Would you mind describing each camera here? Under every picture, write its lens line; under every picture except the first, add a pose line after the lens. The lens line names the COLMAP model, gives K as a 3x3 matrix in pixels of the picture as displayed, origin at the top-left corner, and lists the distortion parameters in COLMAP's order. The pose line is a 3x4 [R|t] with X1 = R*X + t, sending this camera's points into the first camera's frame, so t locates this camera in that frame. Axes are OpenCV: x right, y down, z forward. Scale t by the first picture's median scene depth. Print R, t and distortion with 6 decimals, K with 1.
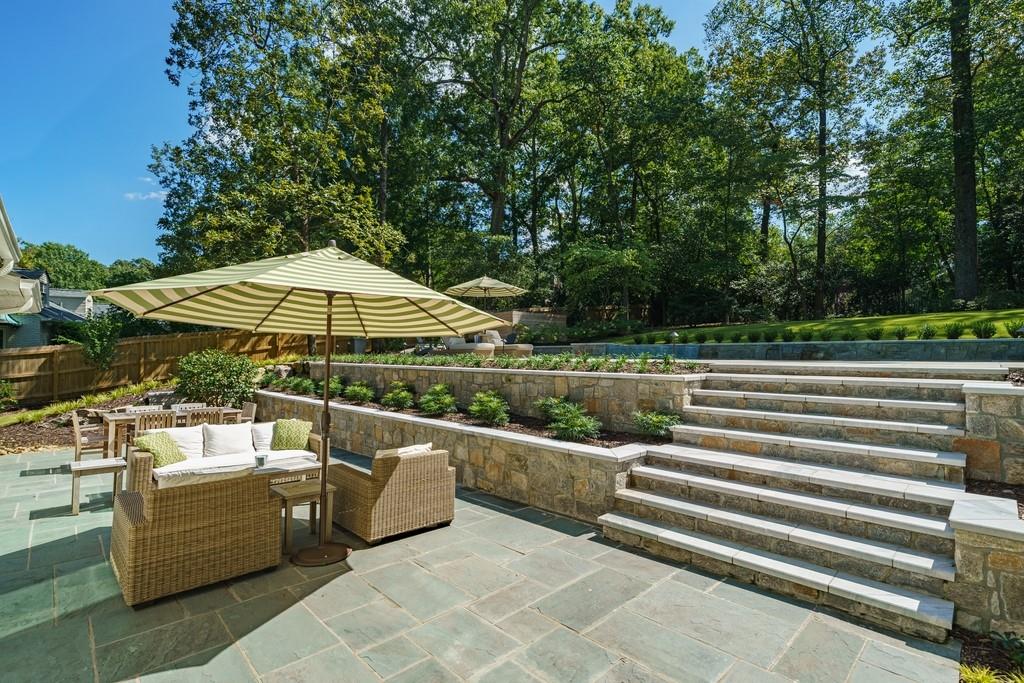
lens RADIAL K [[466.9, 0, 512.0], [0, 466.9, 341.5], [0, 0, 1]] dist [0.000571, 0.000830]
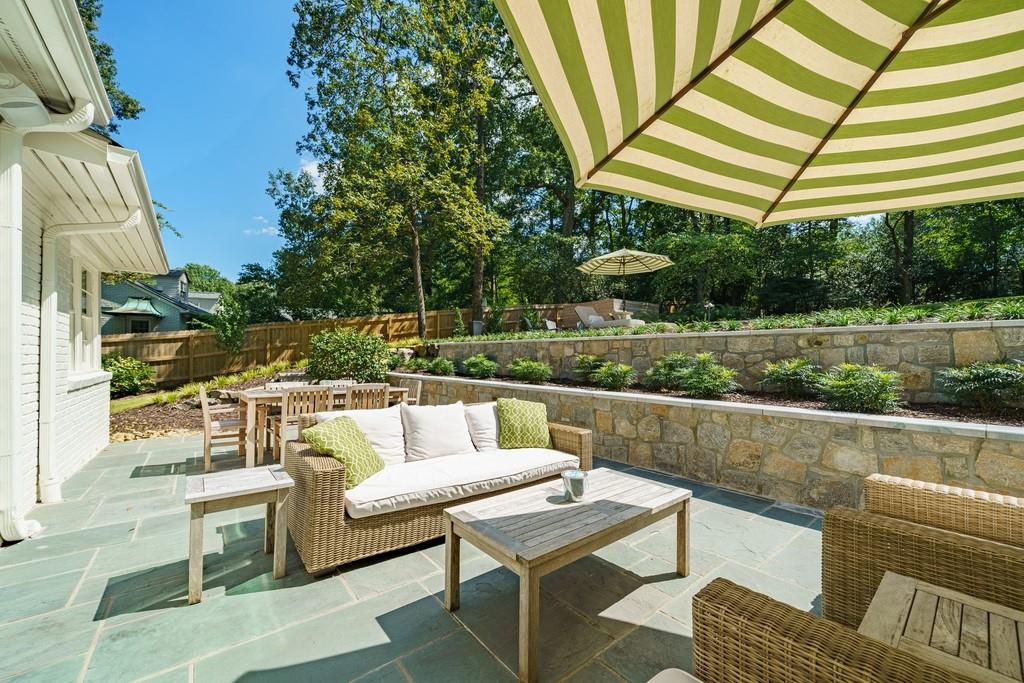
lens RADIAL K [[387.3, 0, 515.9], [0, 387.3, 344.8], [0, 0, 1]] dist [-0.001676, -0.000129]
pose [[0.996433, -0.004105, -0.084290, -0.191242], [0.004556, 0.999976, 0.005158, 0.040235], [0.084267, -0.005524, 0.996428, 0.211647]]
